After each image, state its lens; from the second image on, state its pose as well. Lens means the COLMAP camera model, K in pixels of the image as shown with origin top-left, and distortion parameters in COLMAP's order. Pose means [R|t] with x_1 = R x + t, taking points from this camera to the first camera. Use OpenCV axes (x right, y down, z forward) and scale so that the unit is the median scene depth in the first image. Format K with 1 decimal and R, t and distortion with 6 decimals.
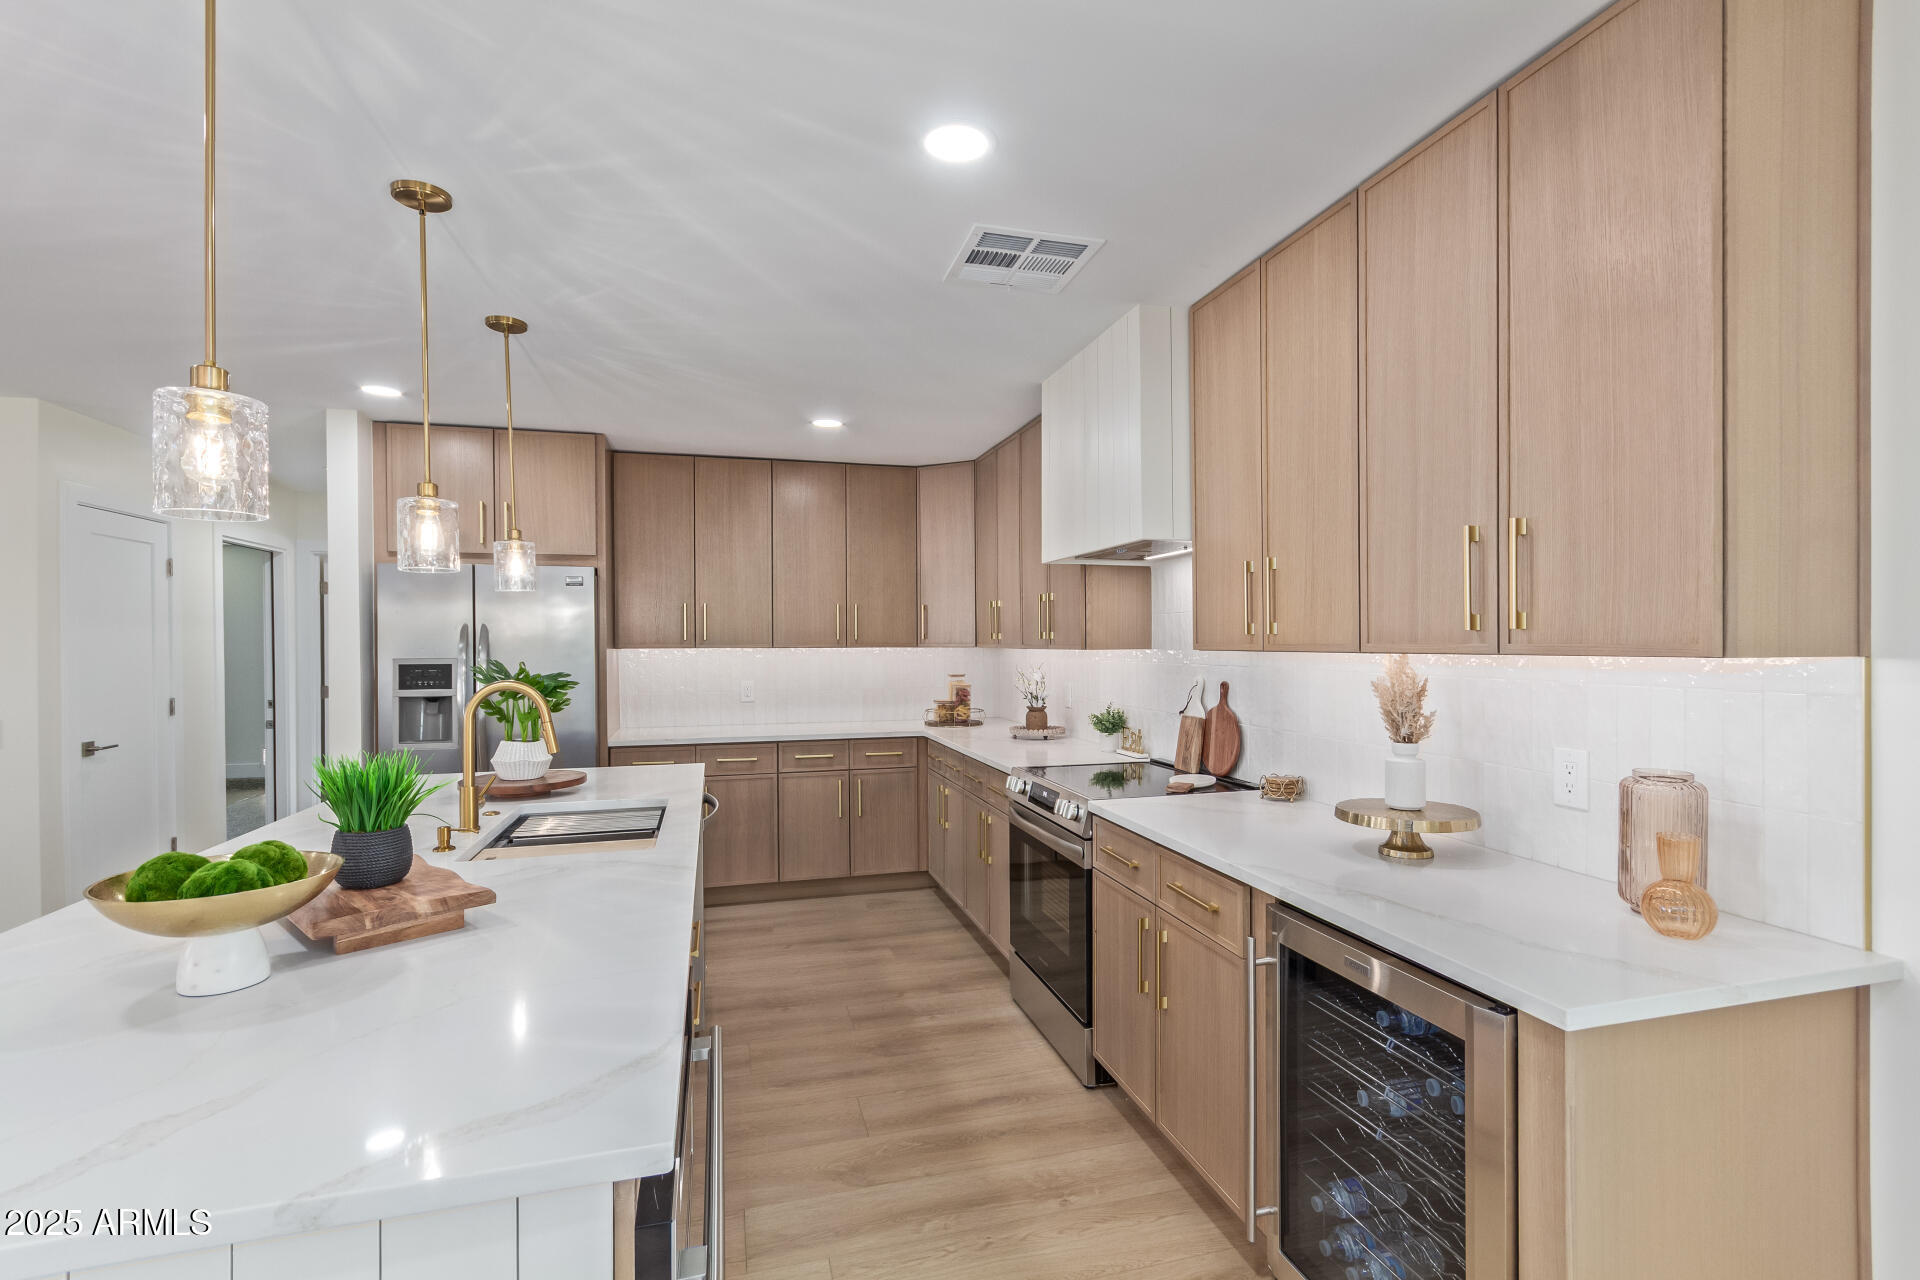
lens RADIAL K [[893.8, 0, 988.7], [0, 893.8, 644.9], [0, 0, 1]] dist [-0.000987, 0.000257]
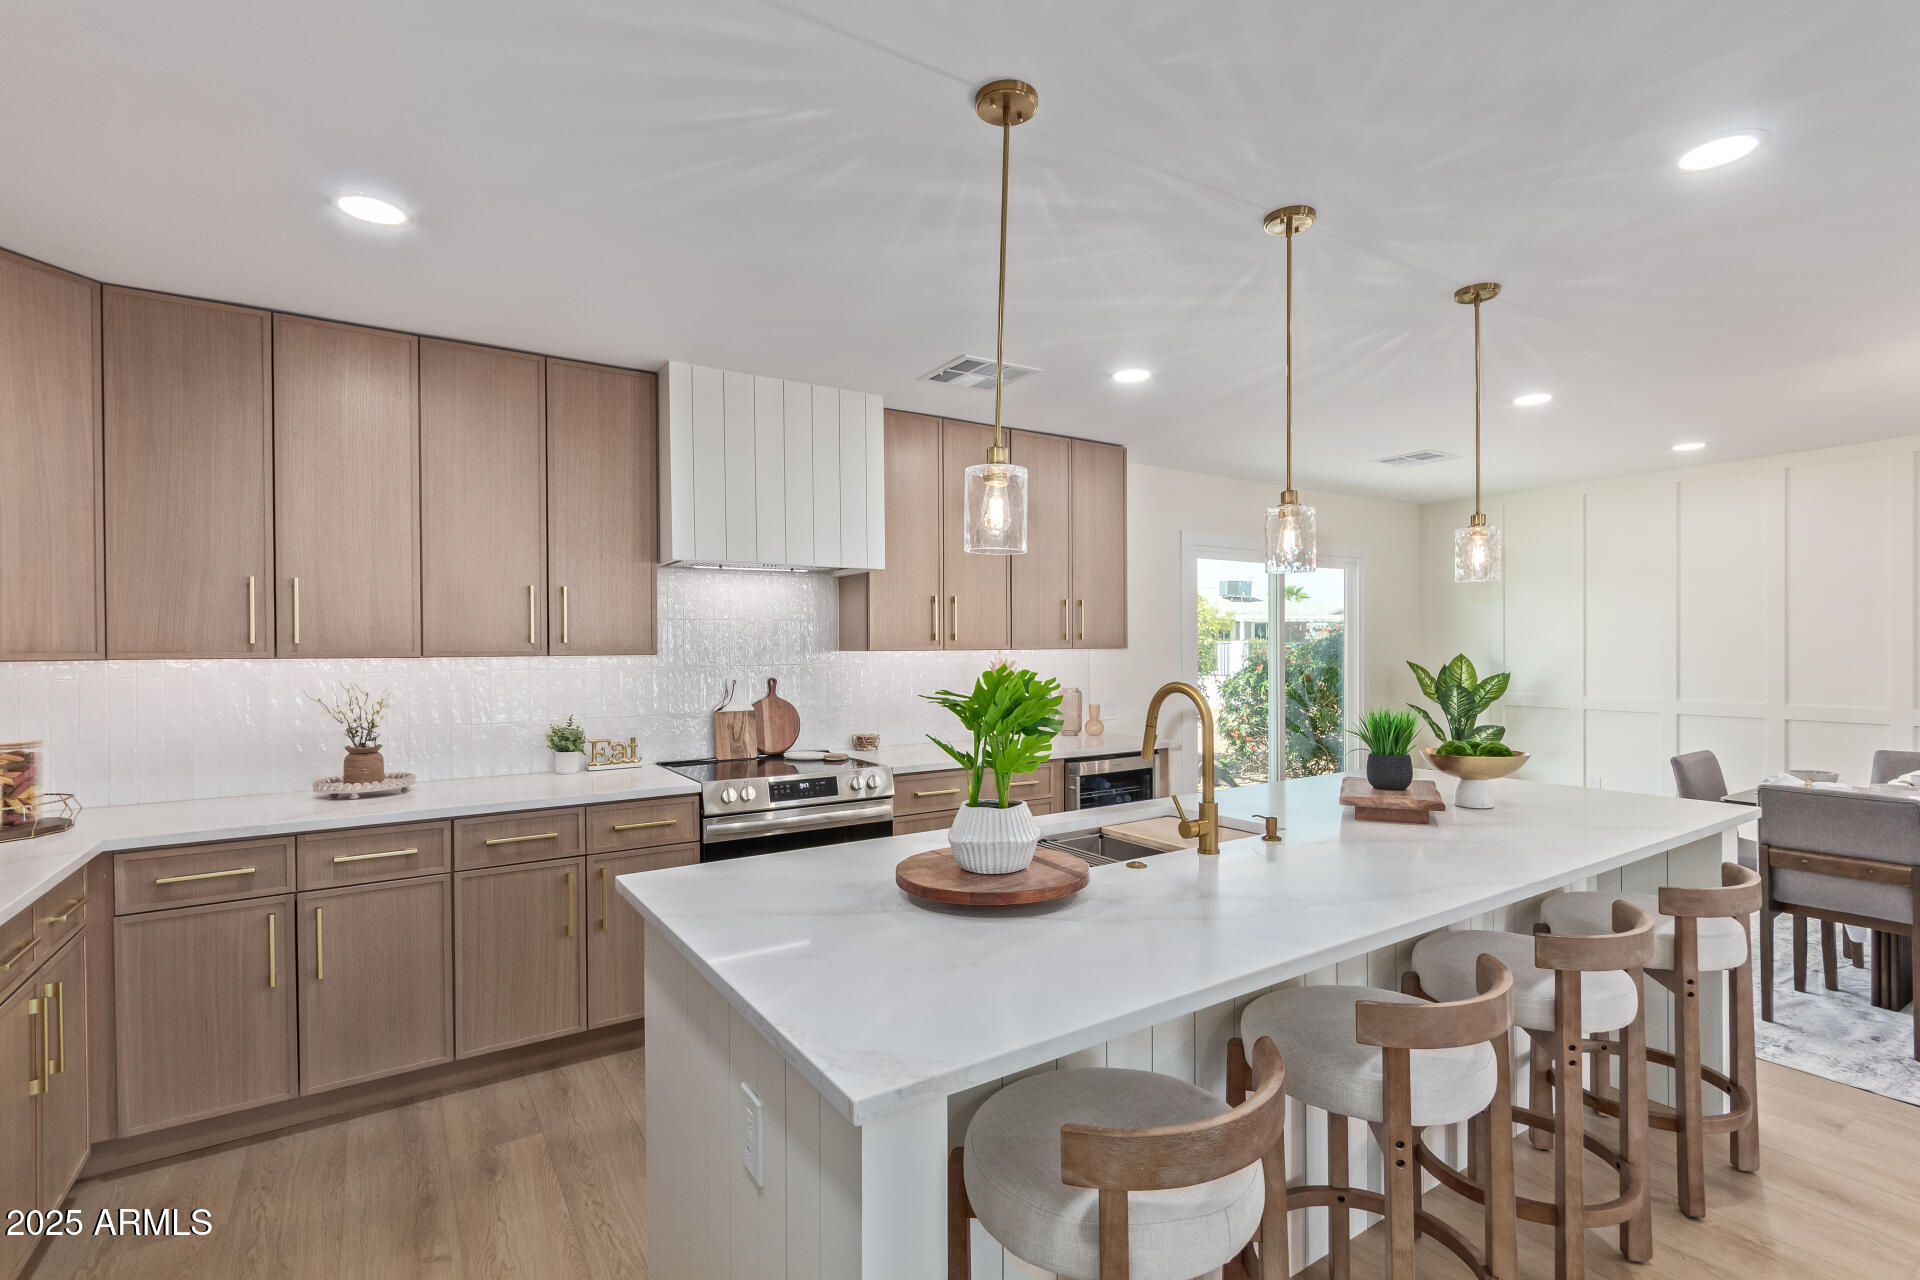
lens RADIAL K [[893.8, 0, 963.7], [0, 893.8, 651.2], [0, 0, 1]] dist [-0.000987, 0.000257]
pose [[-0.298390, -0.000266, 0.954444, -0.801653], [0.011186, 0.999930, 0.003775, 0.001562], [-0.954379, 0.011803, -0.298366, 0.885706]]
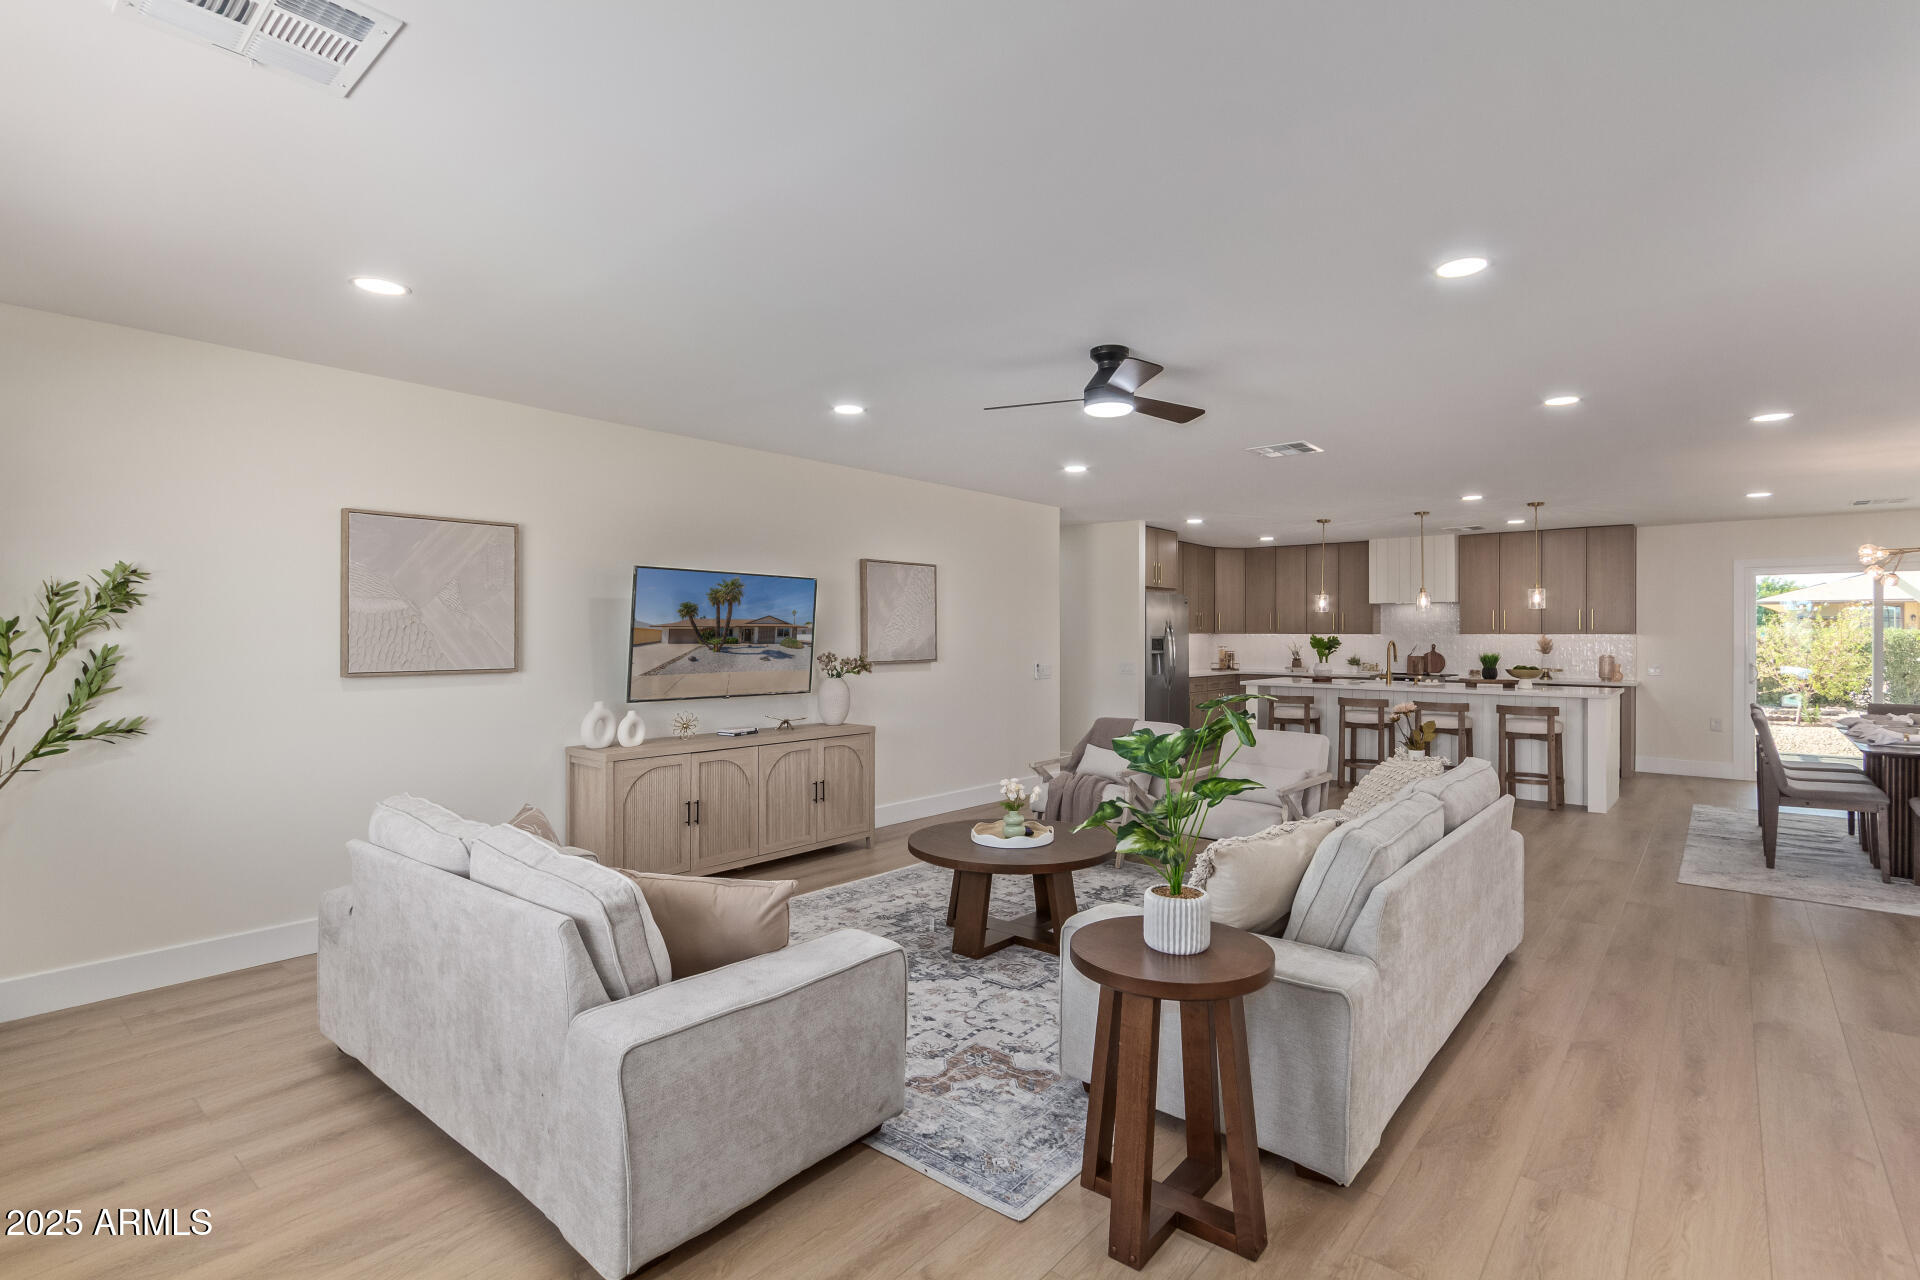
lens RADIAL K [[909.6, 0, 976.0], [0, 909.6, 631.5], [0, 0, 1]] dist [-0.008632, 0.006115]
pose [[0.828240, 0.010094, 0.560282, -2.298486], [-0.006204, 0.999942, -0.008844, 0.027804], [-0.560339, 0.003849, 0.828255, -0.605802]]
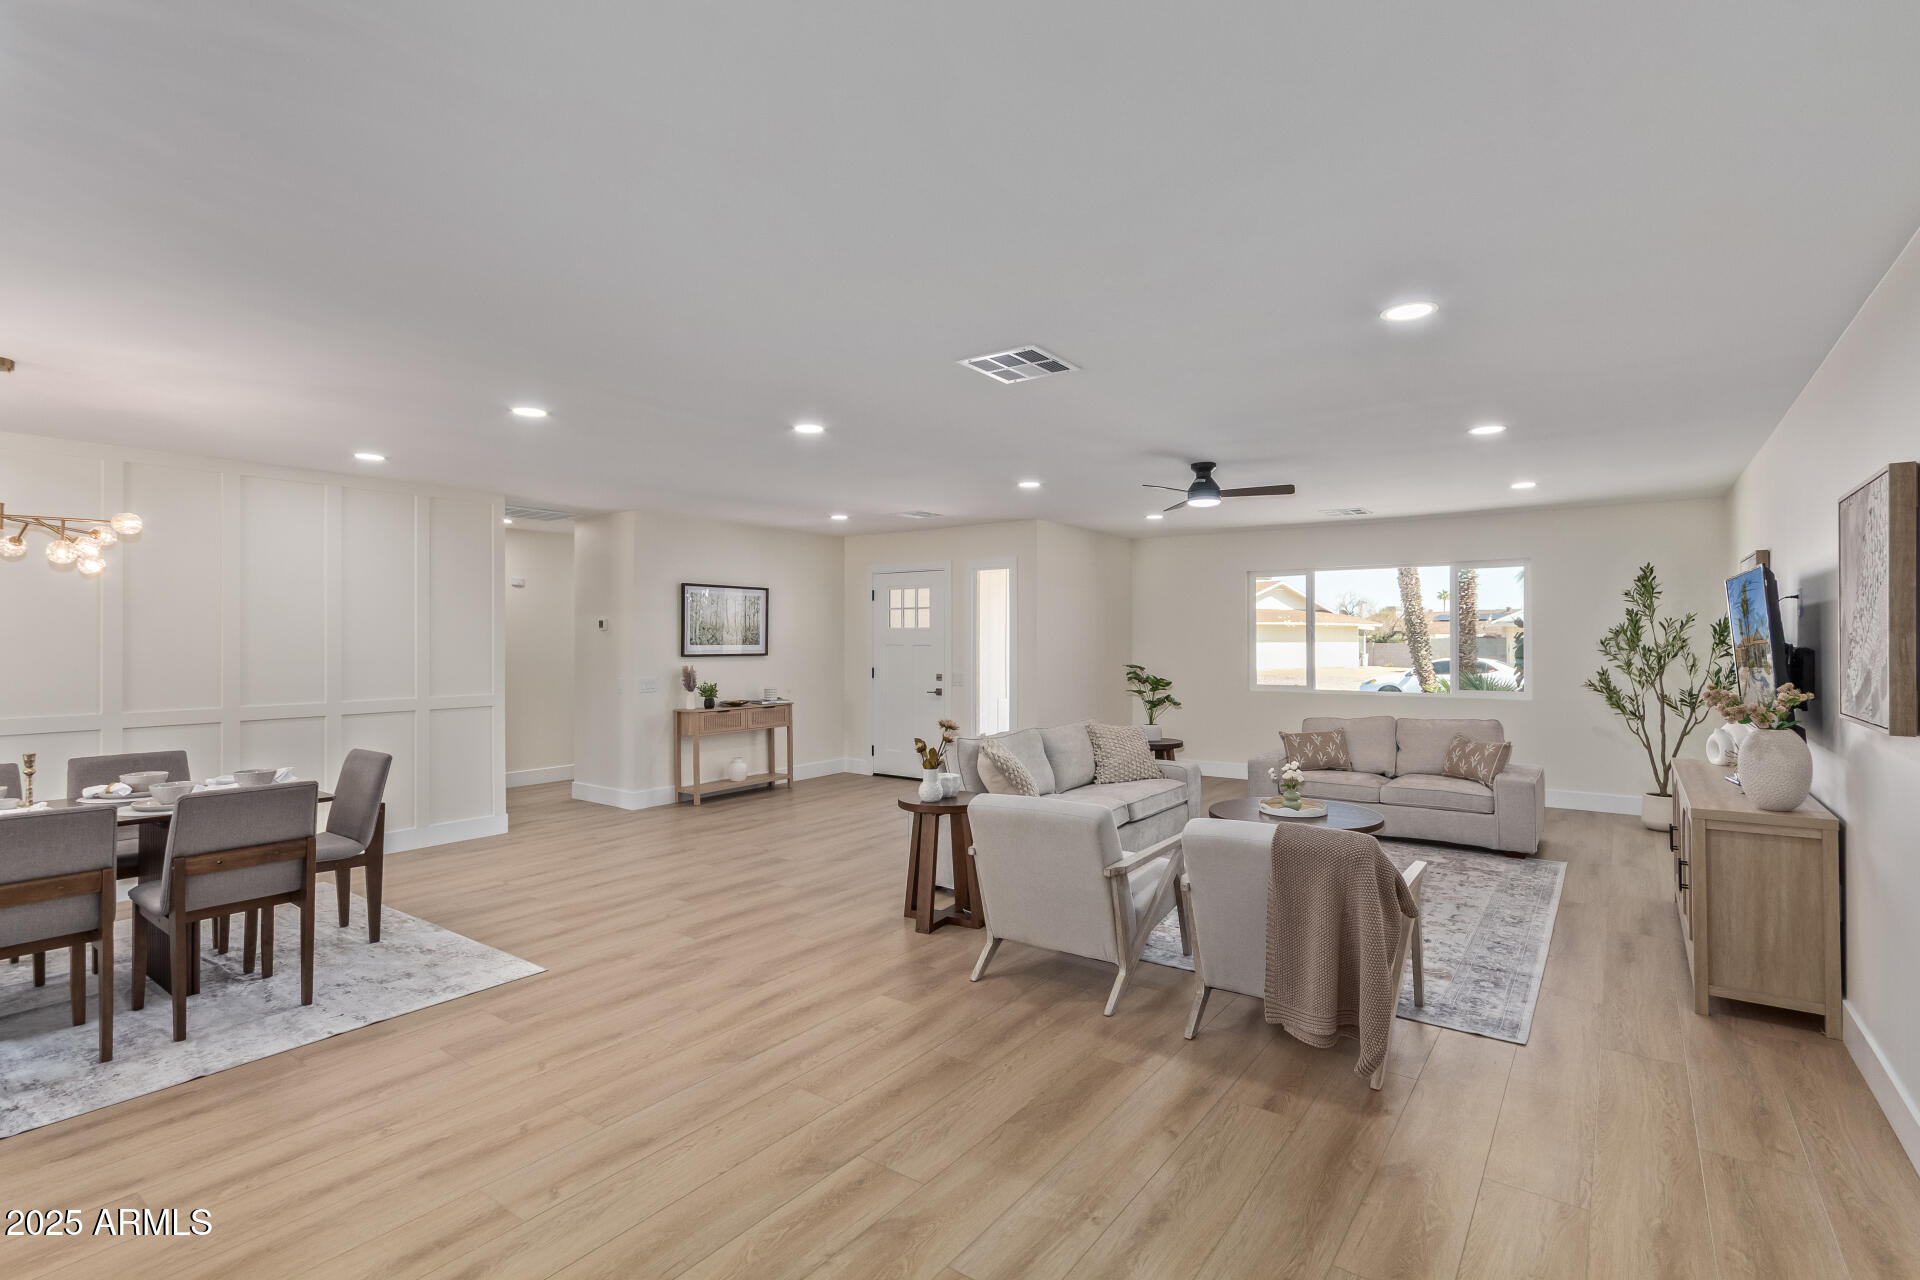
lens RADIAL K [[893.8, 0, 987.3], [0, 893.8, 628.9], [0, 0, 1]] dist [-0.000987, 0.000257]
pose [[-0.785820, -0.001597, -0.618453, -0.588245], [0.005006, 0.999947, -0.008943, 0.001689], [0.618435, -0.010123, -0.785771, 0.927476]]
